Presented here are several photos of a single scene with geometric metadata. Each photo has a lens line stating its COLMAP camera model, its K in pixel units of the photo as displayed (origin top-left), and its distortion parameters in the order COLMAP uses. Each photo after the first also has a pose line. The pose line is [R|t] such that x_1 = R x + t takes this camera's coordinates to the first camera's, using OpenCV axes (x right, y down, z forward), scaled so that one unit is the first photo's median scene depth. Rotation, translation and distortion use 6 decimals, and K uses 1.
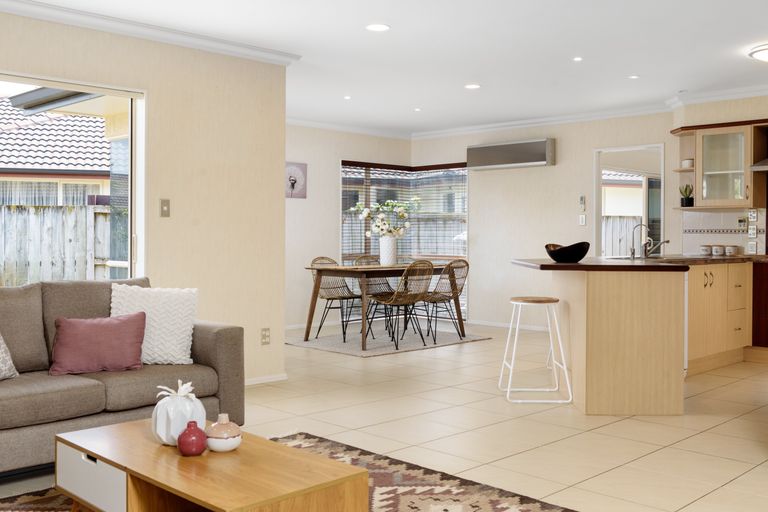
lens RADIAL K [[780.3, 0, 383.0], [0, 780.3, 237.5], [0, 0, 1]] dist [-0.003422, -0.001403]
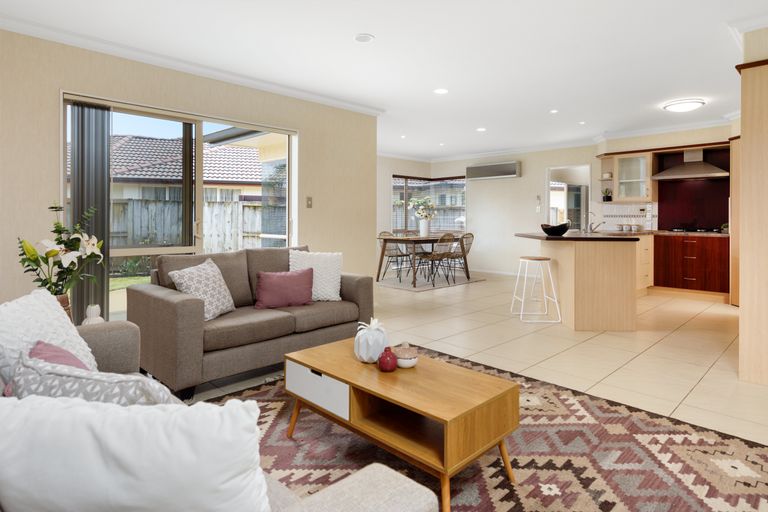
lens RADIAL K [[434.0, 0, 385.0], [0, 434.0, 218.6], [0, 0, 1]] dist [0.032869, -0.000135]
pose [[0.999994, -0.000898, 0.003448, -0.090694], [0.000905, 0.999997, -0.002225, -0.001323], [-0.003446, 0.002228, 0.999992, 0.066406]]
